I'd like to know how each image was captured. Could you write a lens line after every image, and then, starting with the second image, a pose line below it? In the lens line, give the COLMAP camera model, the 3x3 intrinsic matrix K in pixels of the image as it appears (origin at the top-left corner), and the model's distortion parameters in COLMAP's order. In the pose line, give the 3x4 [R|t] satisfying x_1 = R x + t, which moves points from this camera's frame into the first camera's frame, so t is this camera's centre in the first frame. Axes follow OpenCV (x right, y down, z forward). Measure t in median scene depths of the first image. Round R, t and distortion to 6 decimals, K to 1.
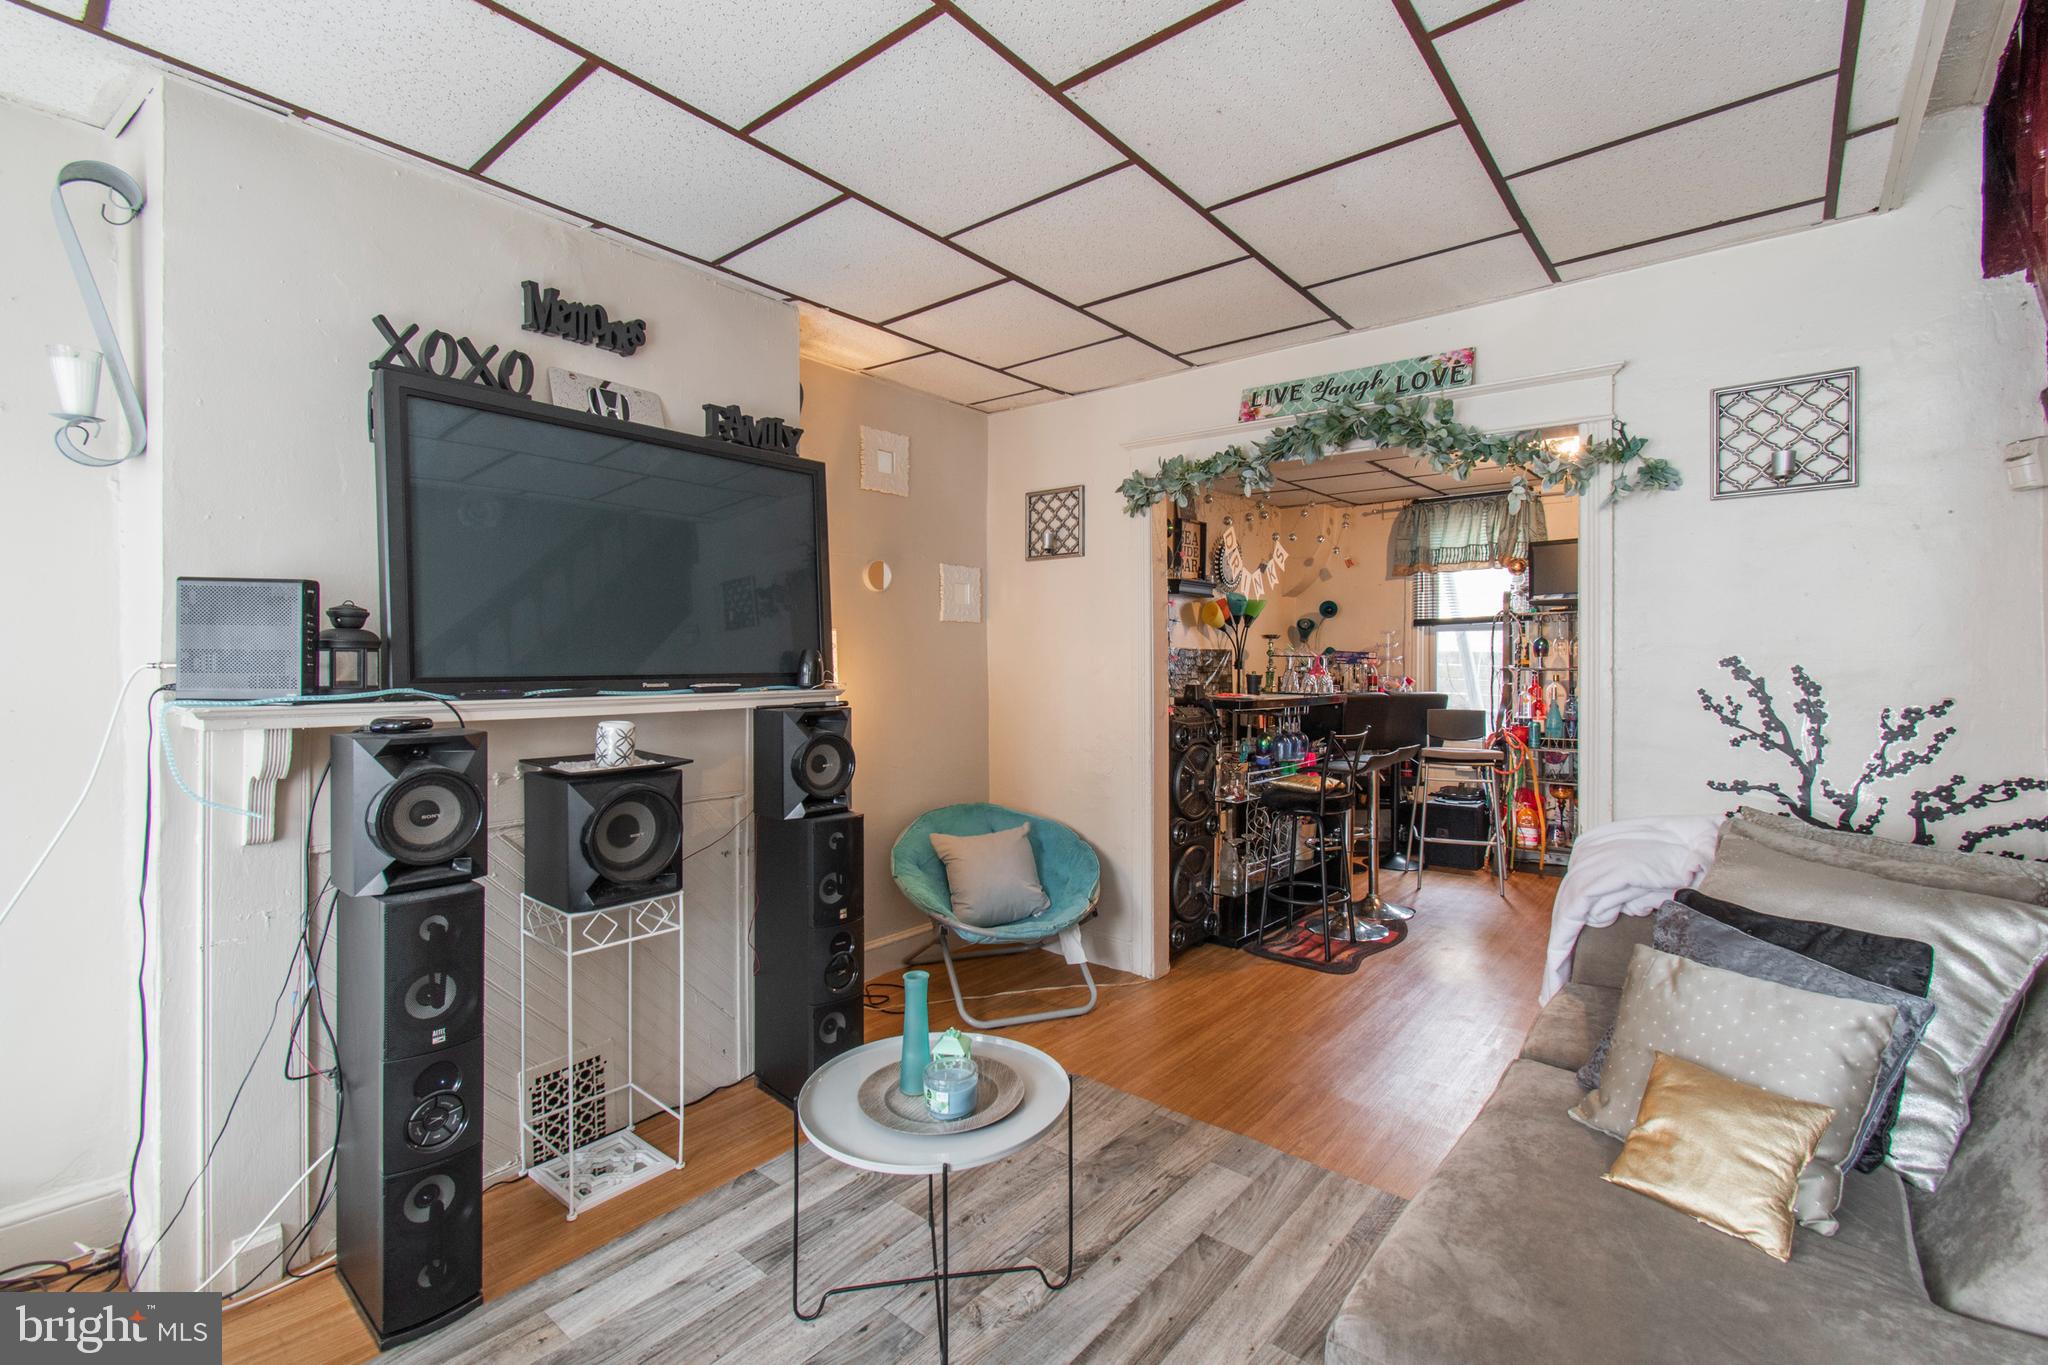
lens RADIAL K [[912.3, 0, 1041.7], [0, 912.3, 676.4], [0, 0, 1]] dist [-0.004295, -0.001357]
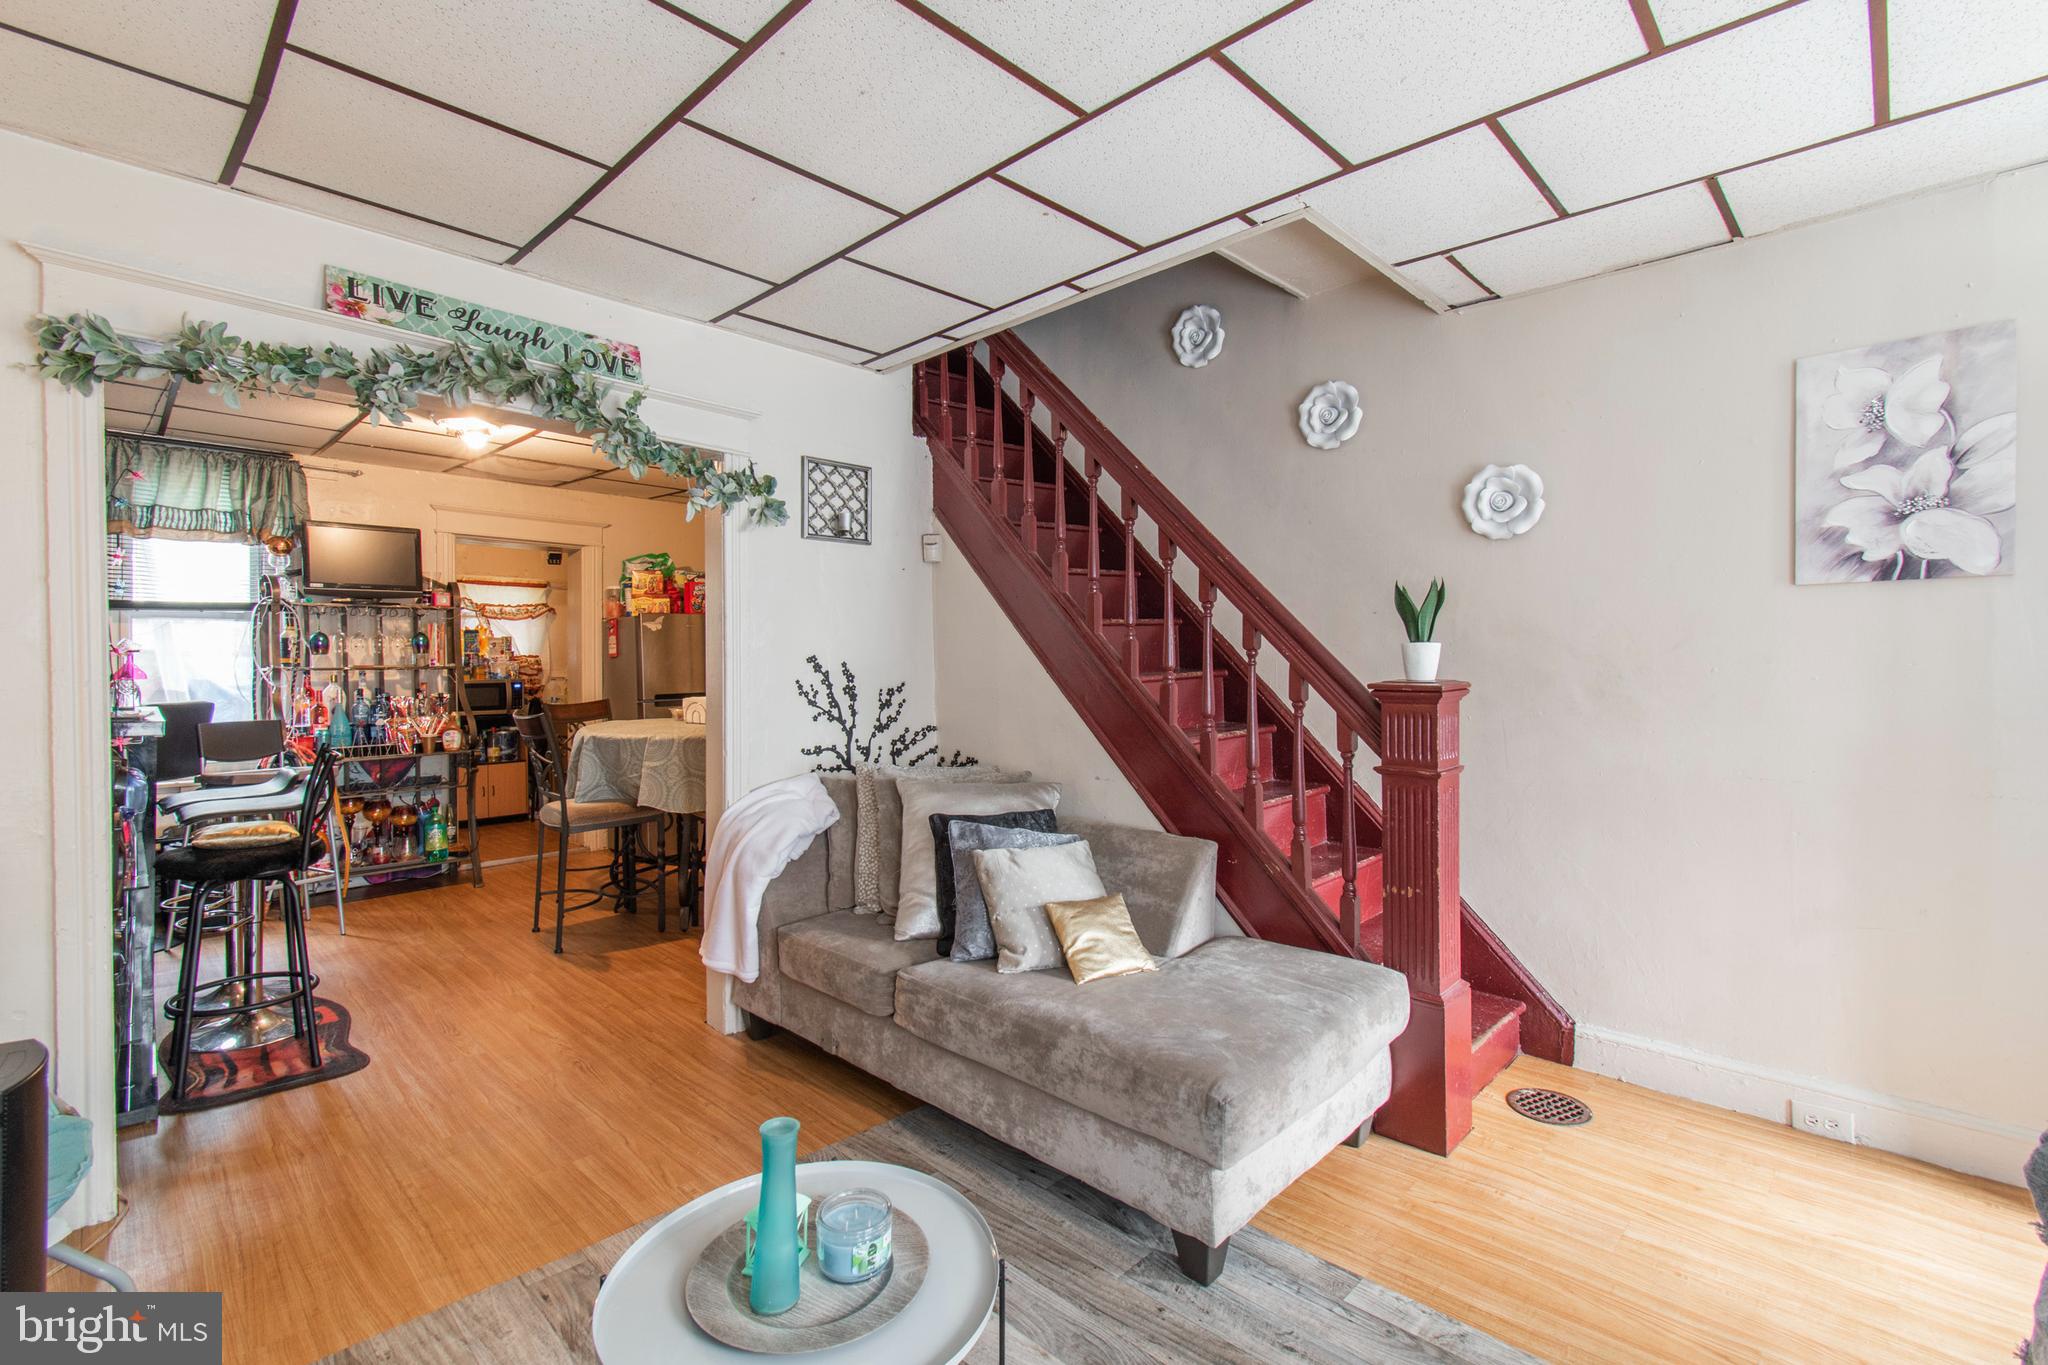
lens RADIAL K [[912.3, 0, 1041.4], [0, 912.3, 668.1], [0, 0, 1]] dist [-0.004295, -0.001357]
pose [[0.075310, -0.006296, 0.997140, -0.588140], [0.016058, 0.999858, 0.005100, -0.004226], [-0.997031, 0.015628, 0.075400, 0.567993]]
